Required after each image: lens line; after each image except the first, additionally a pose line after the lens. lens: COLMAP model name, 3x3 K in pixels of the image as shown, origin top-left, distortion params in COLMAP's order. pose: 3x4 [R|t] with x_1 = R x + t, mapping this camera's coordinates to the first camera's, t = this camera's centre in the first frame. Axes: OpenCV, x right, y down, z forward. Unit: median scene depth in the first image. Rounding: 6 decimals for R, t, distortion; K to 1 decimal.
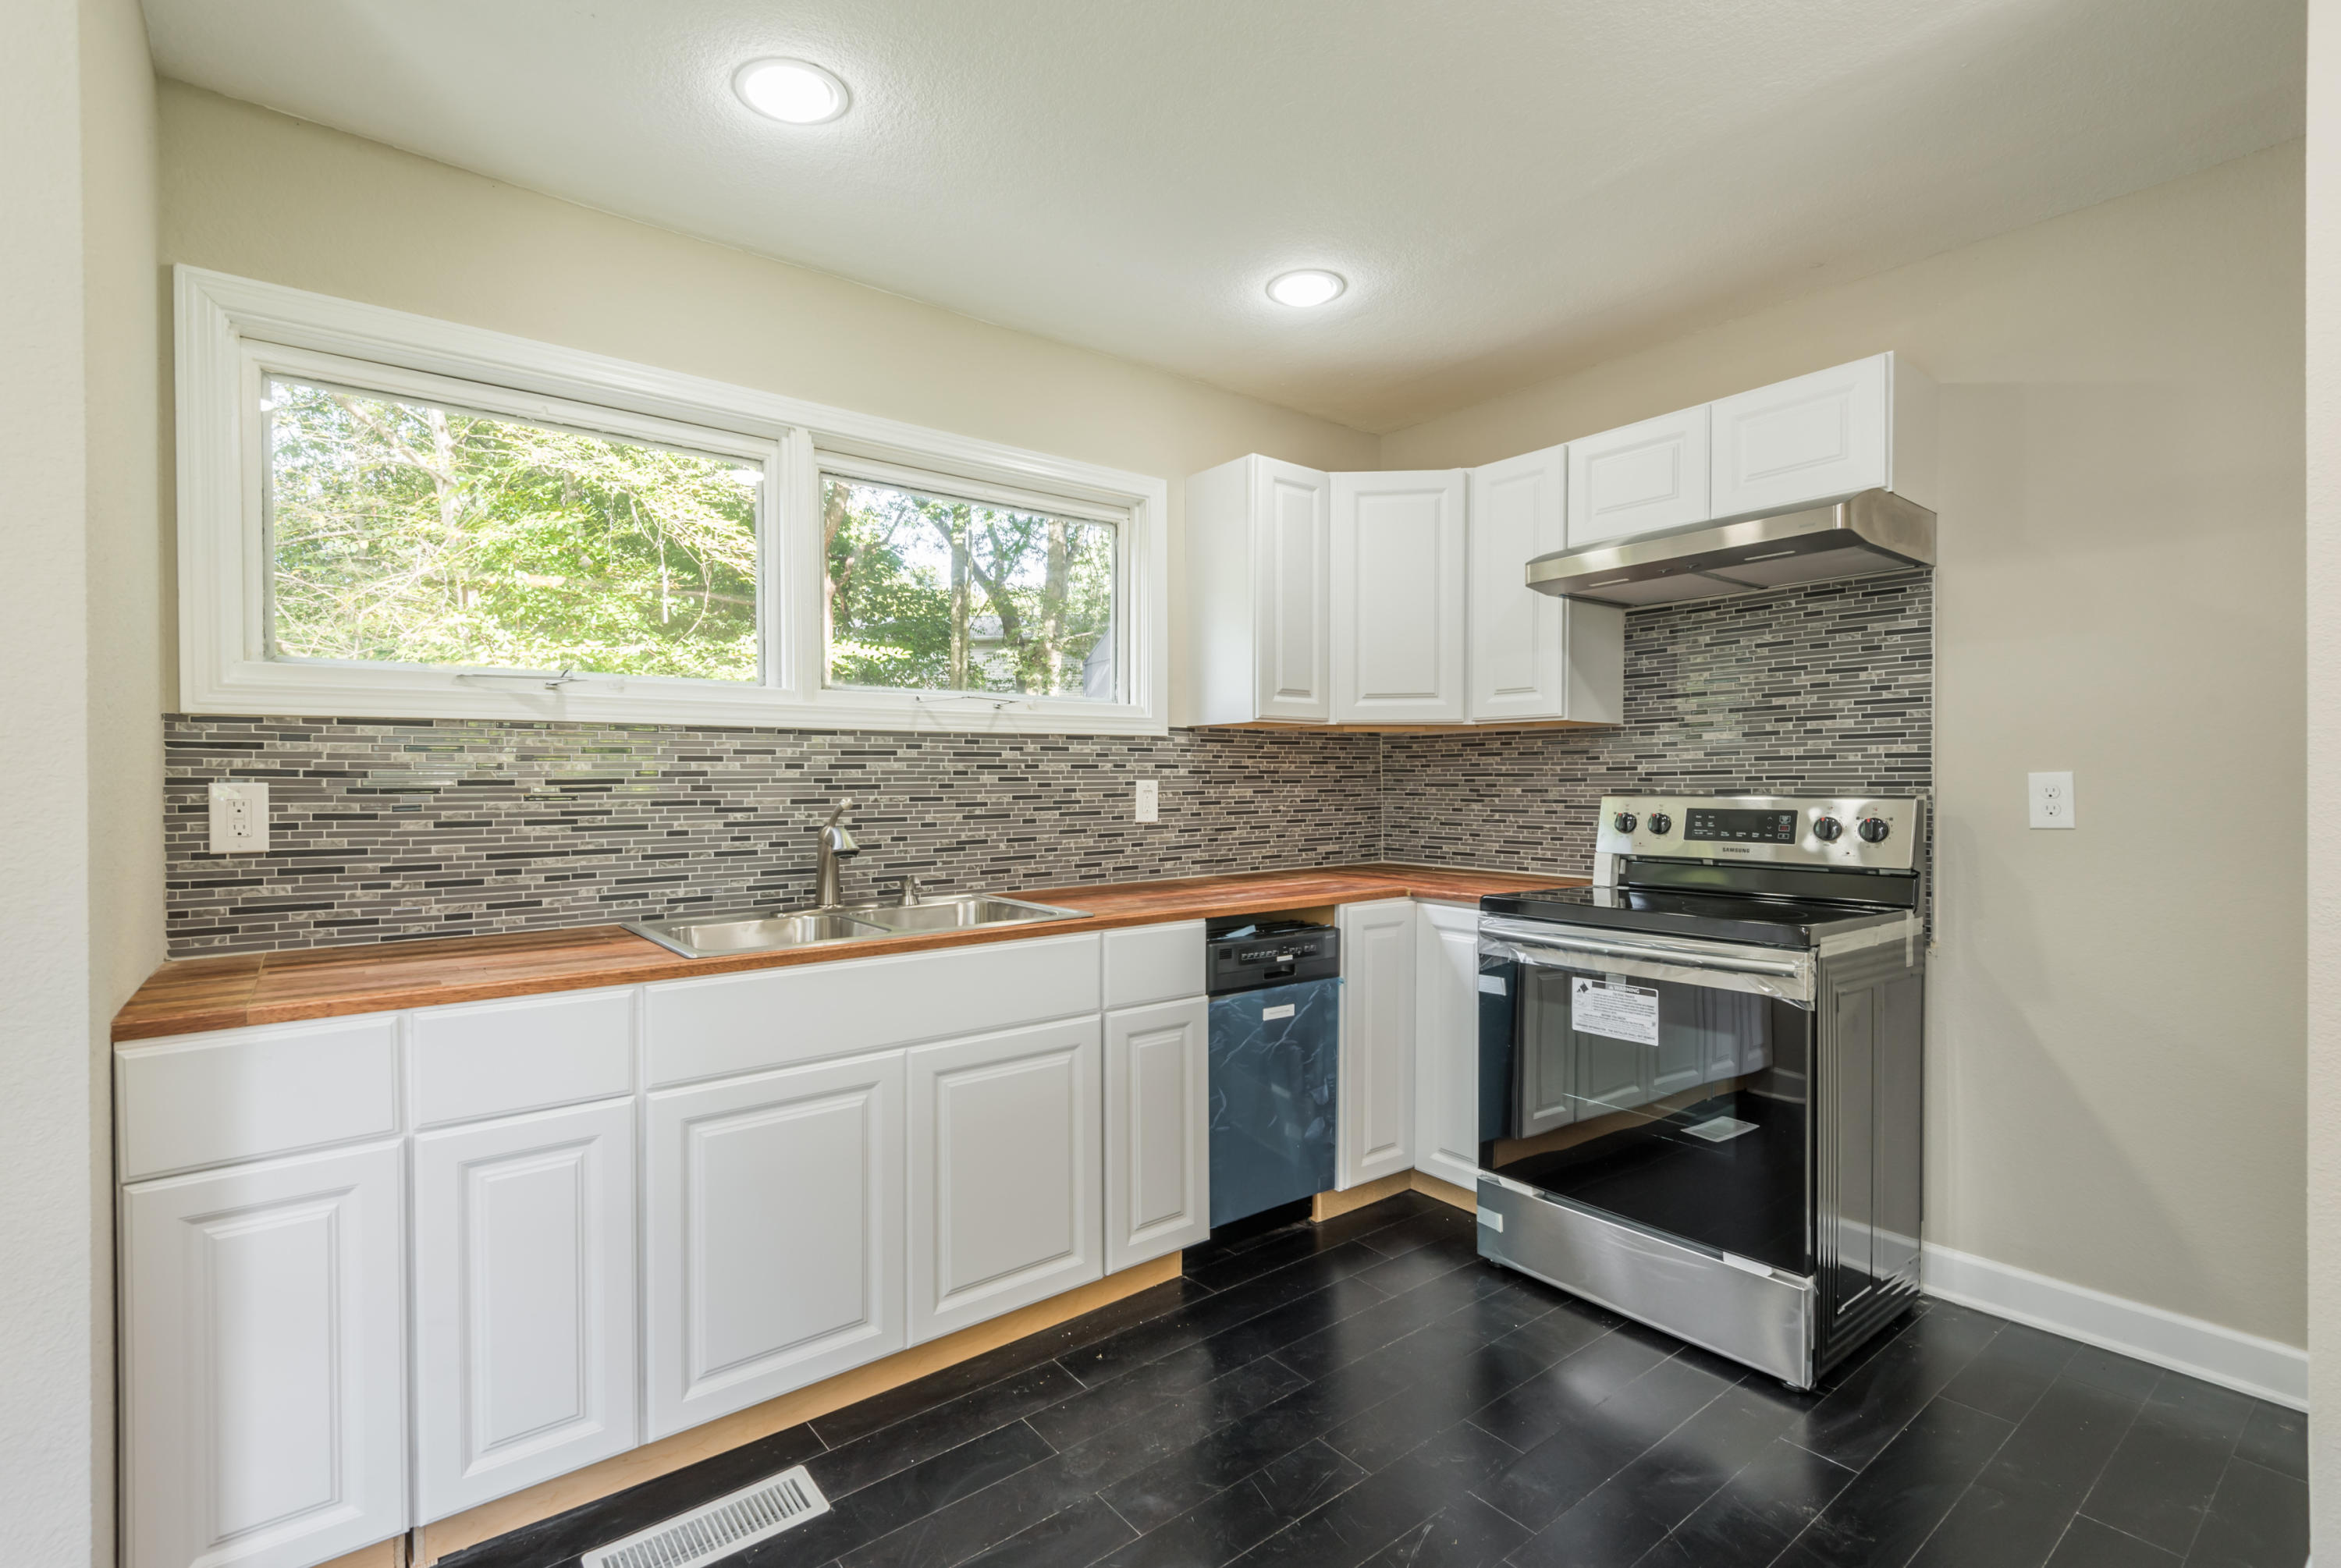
lens RADIAL K [[1036.1, 0, 1174.2], [0, 1036.1, 790.3], [0, 0, 1]] dist [0.000467, -0.000364]
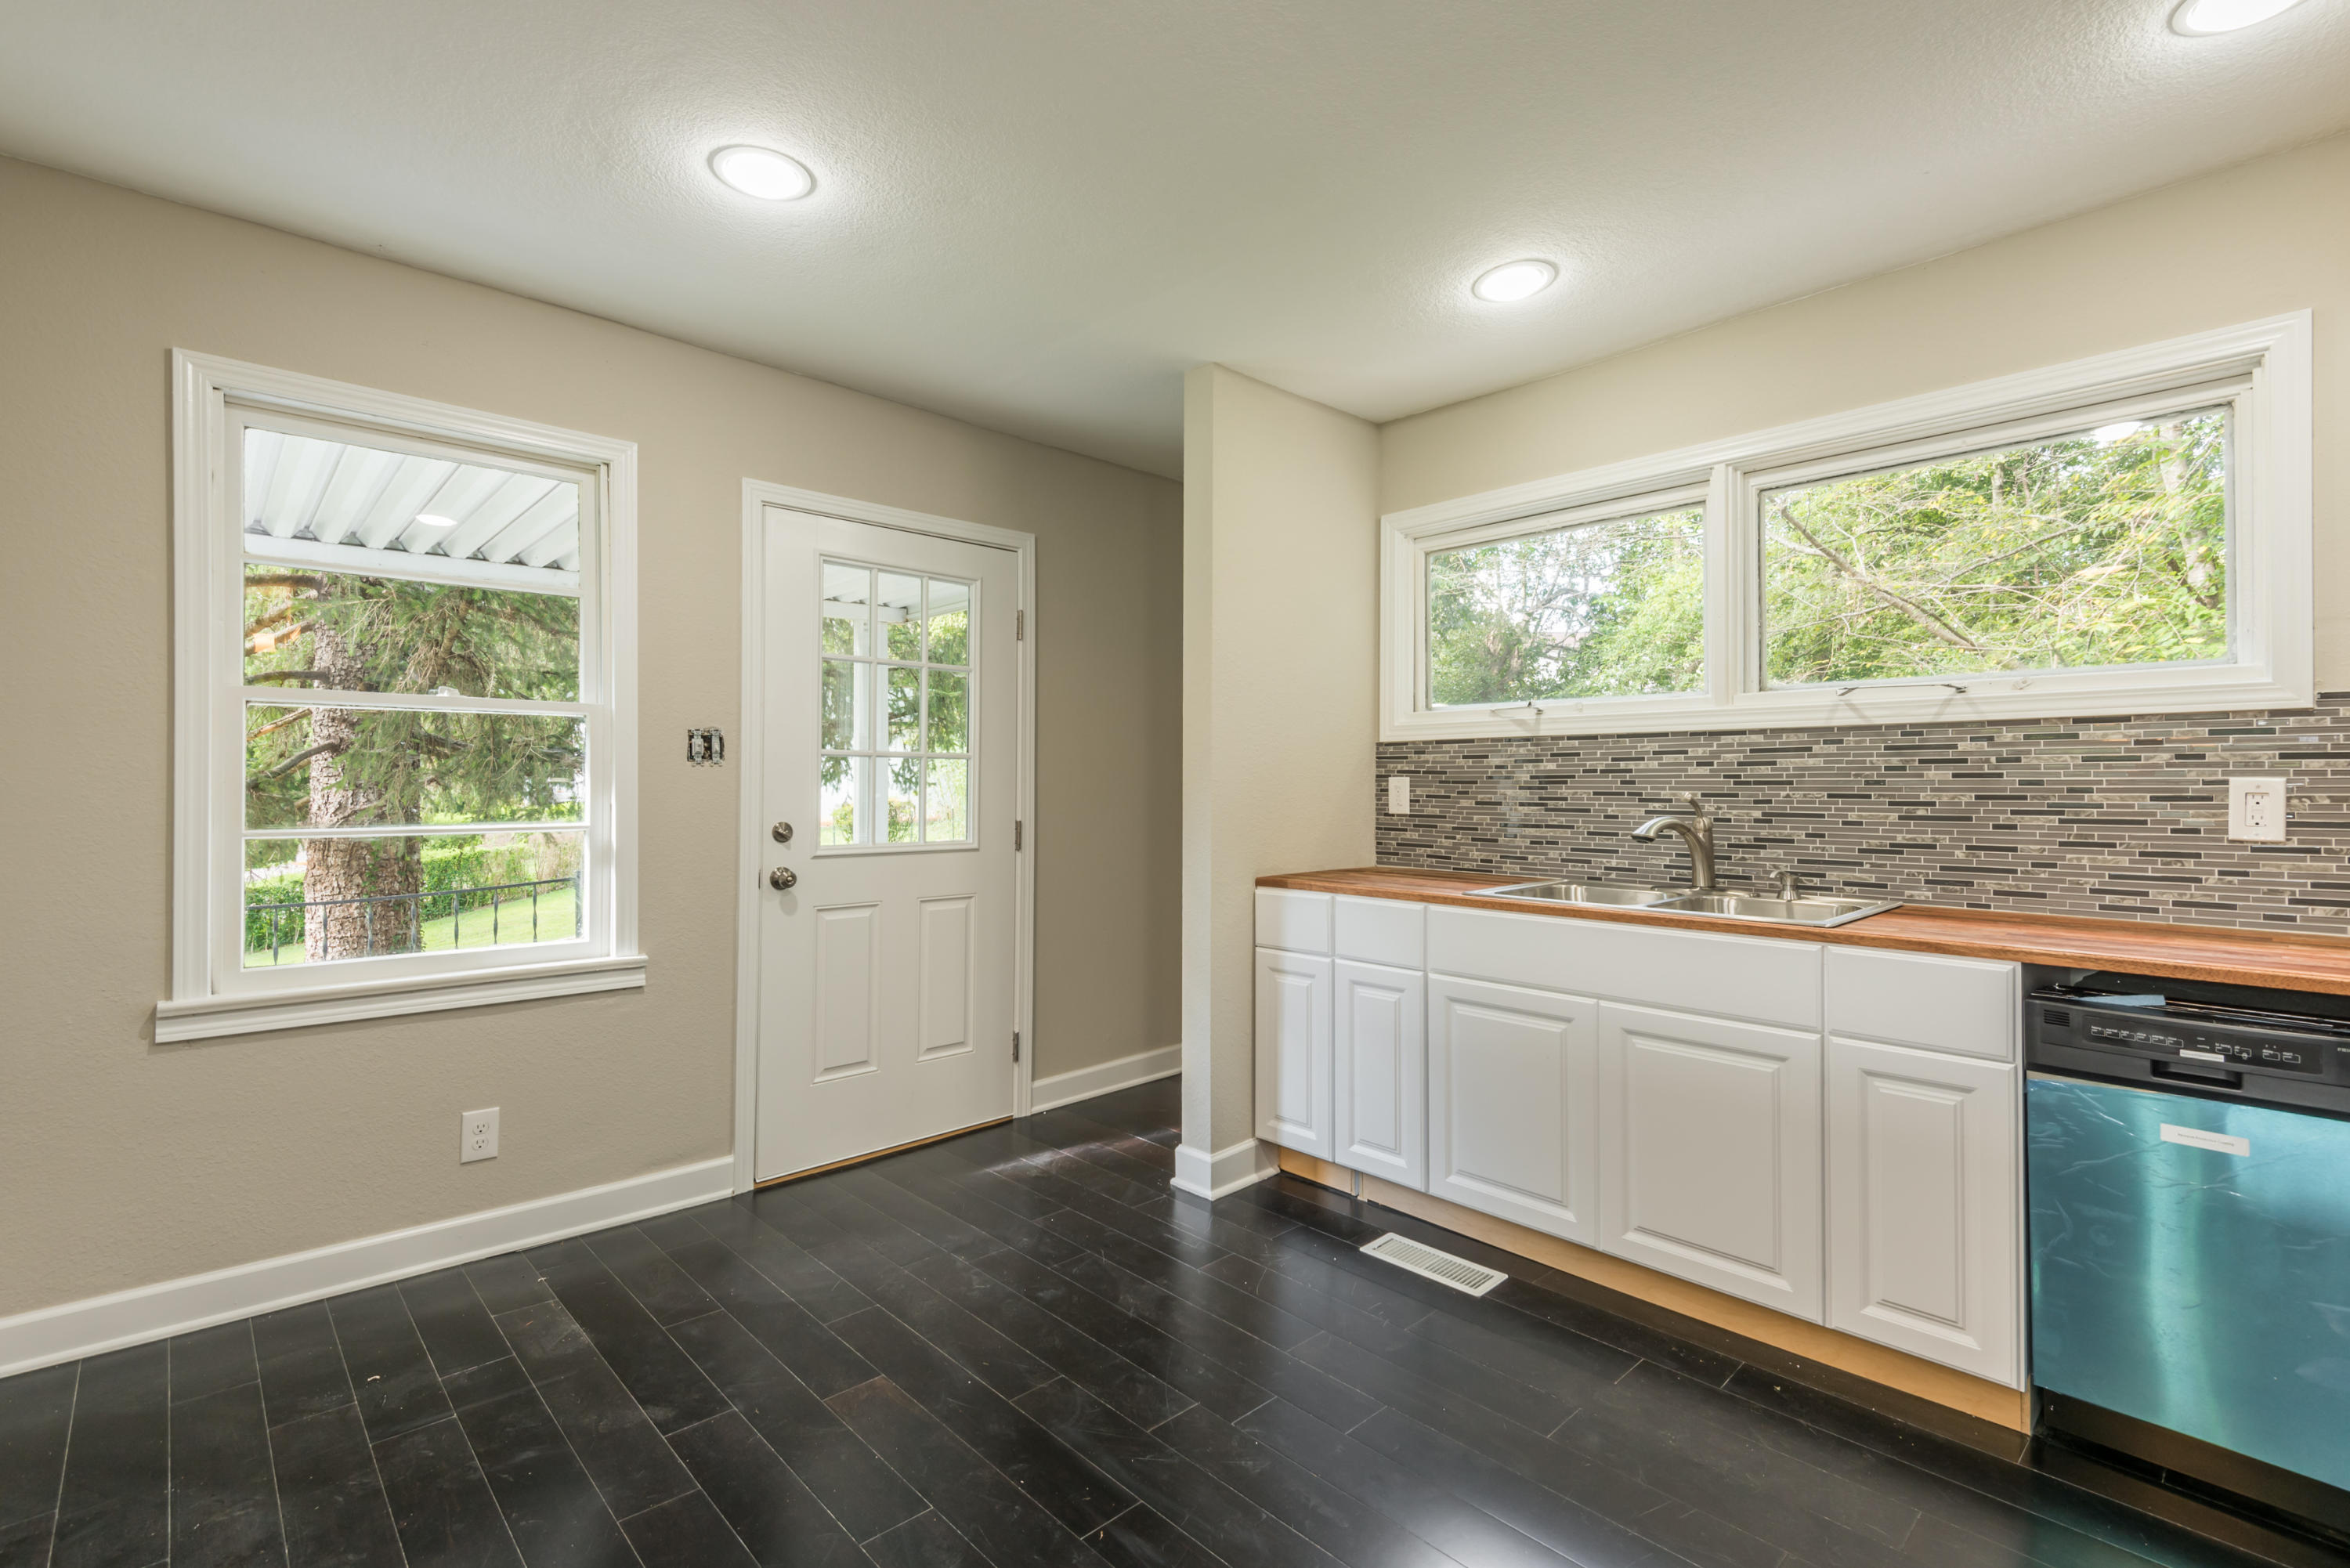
lens RADIAL K [[1055.2, 0, 1187.5], [0, 1055.2, 771.6], [0, 0, 1]] dist [0.000099, -0.000435]
pose [[0.084119, -0.001589, -0.996454, 0.807794], [-0.009531, 0.999952, -0.002400, -0.007108], [0.996410, 0.009699, 0.084099, 0.366189]]
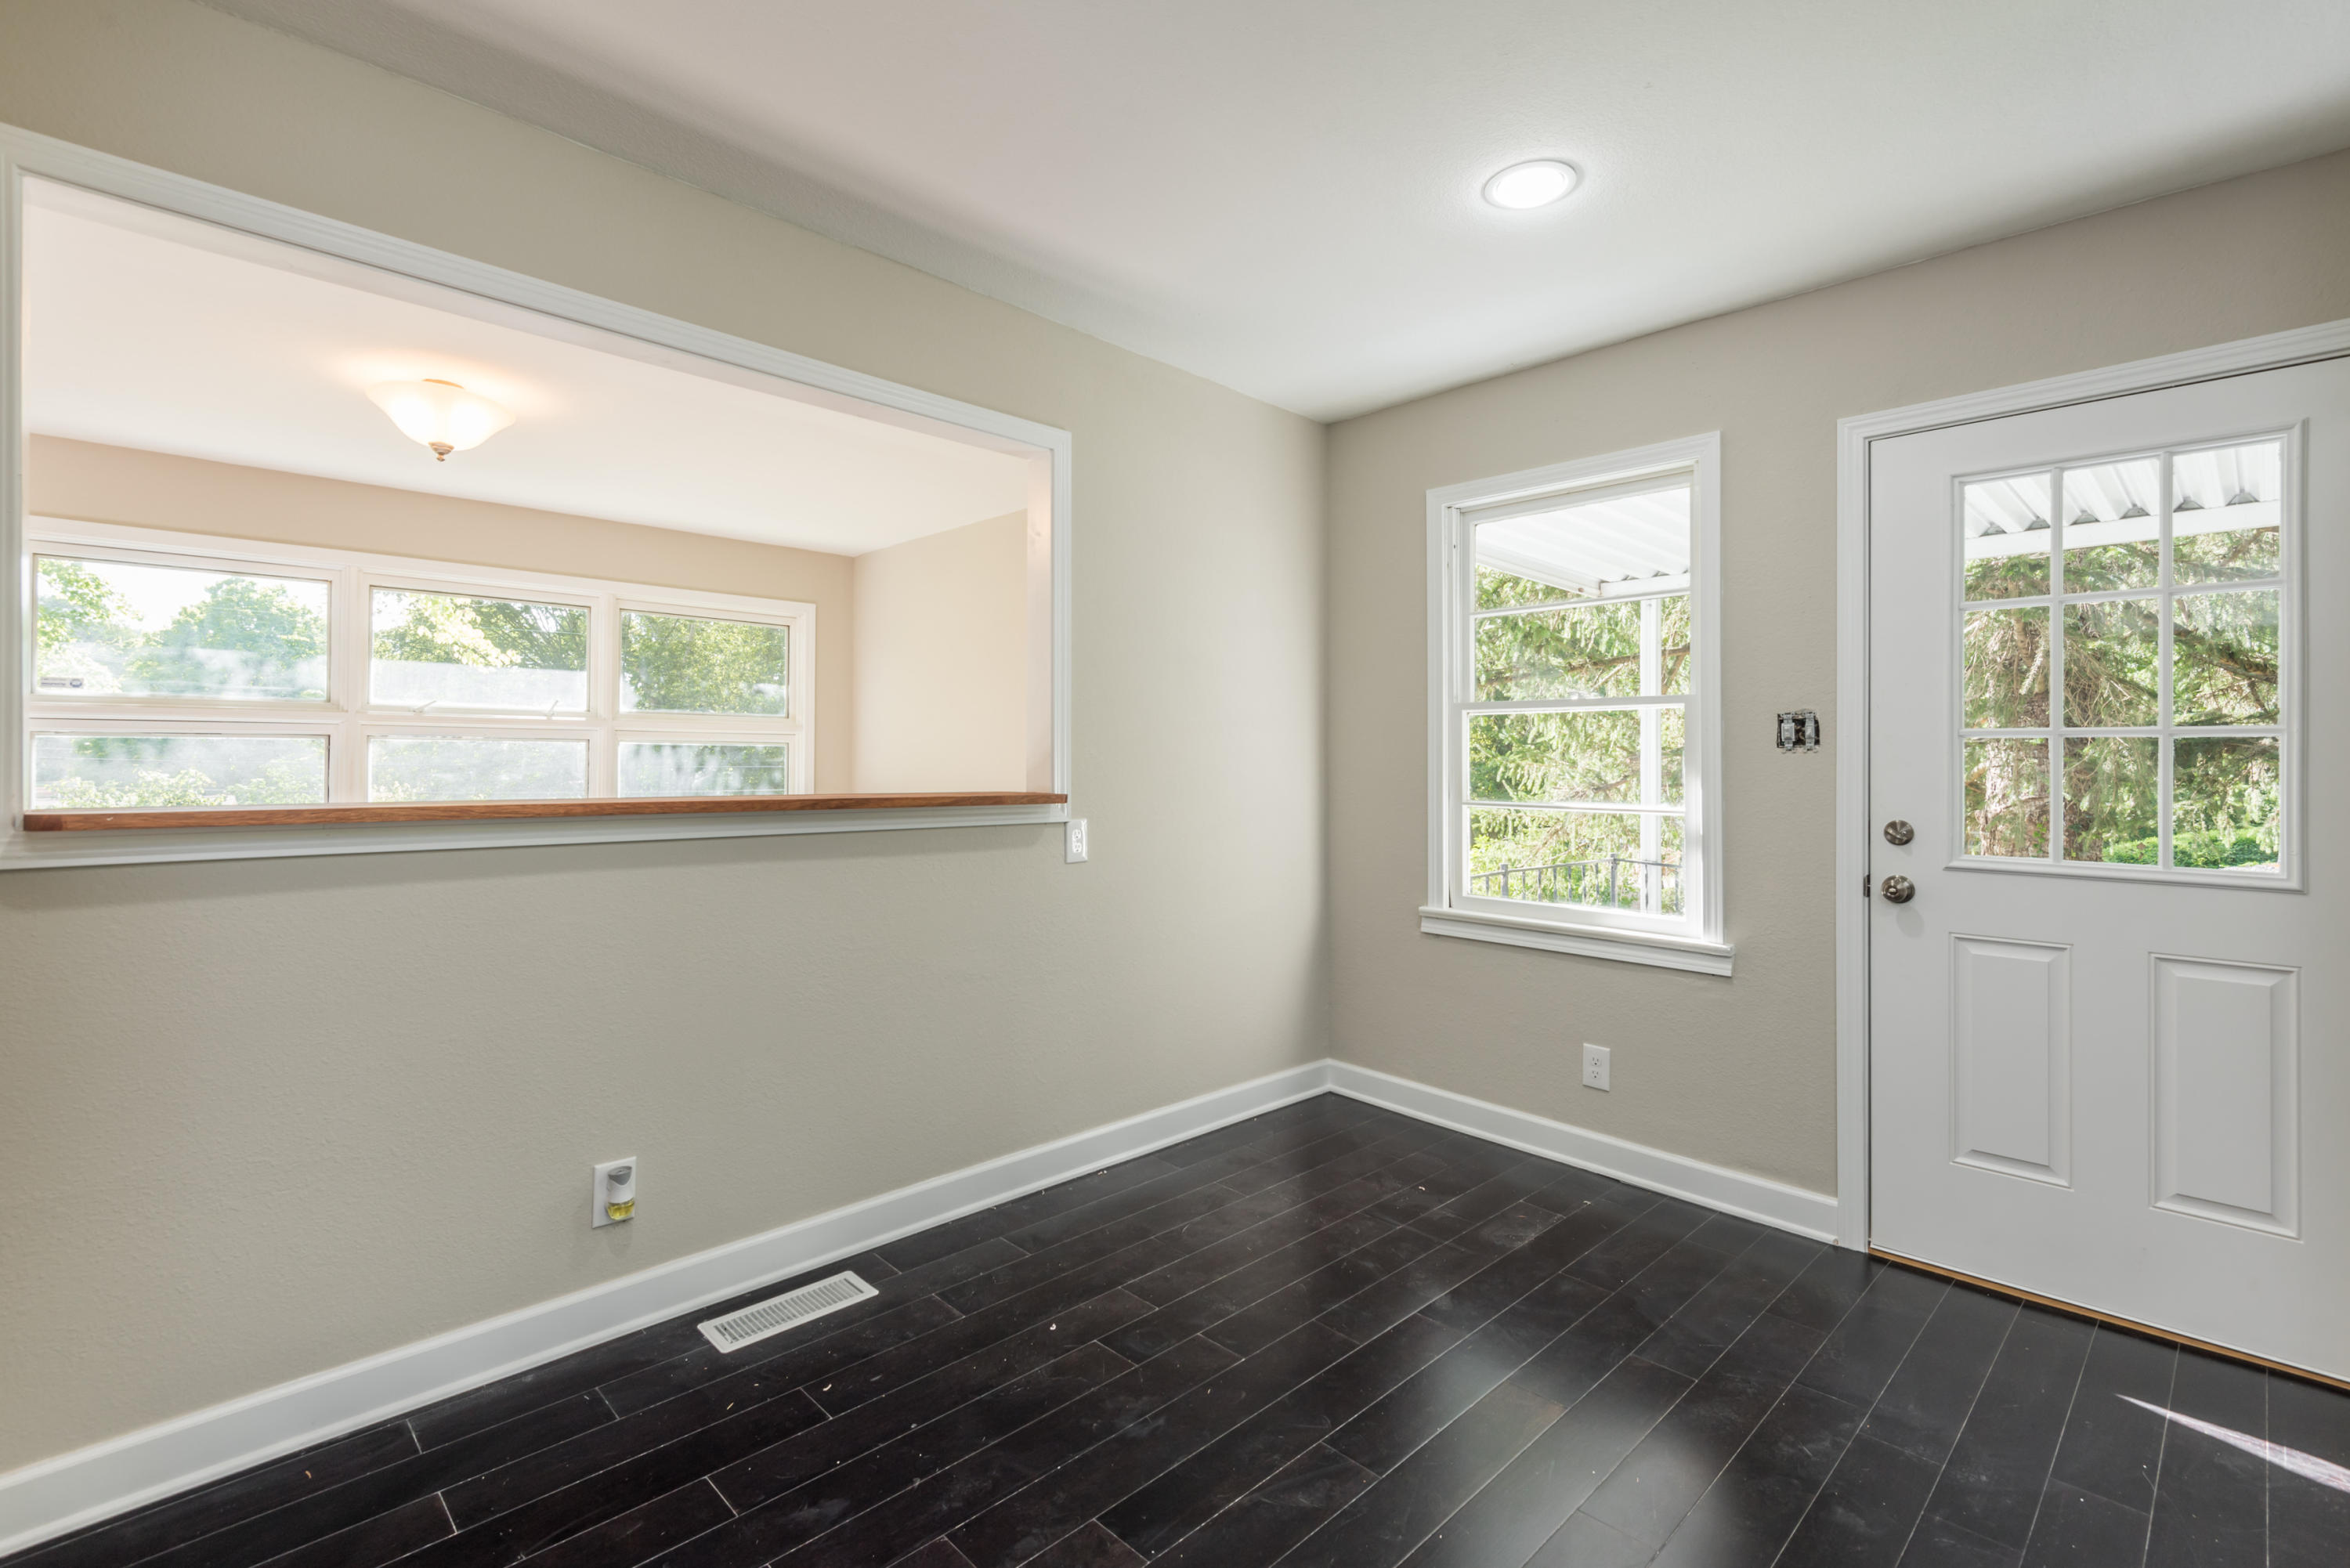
lens RADIAL K [[1059.6, 0, 1172.3], [0, 1059.6, 755.8], [0, 0, 1]] dist [0.000772, 0.000006]
pose [[-0.995280, -0.001754, -0.097029, 0.257706], [-0.002003, 0.999995, 0.002469, -0.009873], [0.097024, 0.002652, -0.995278, 1.019844]]
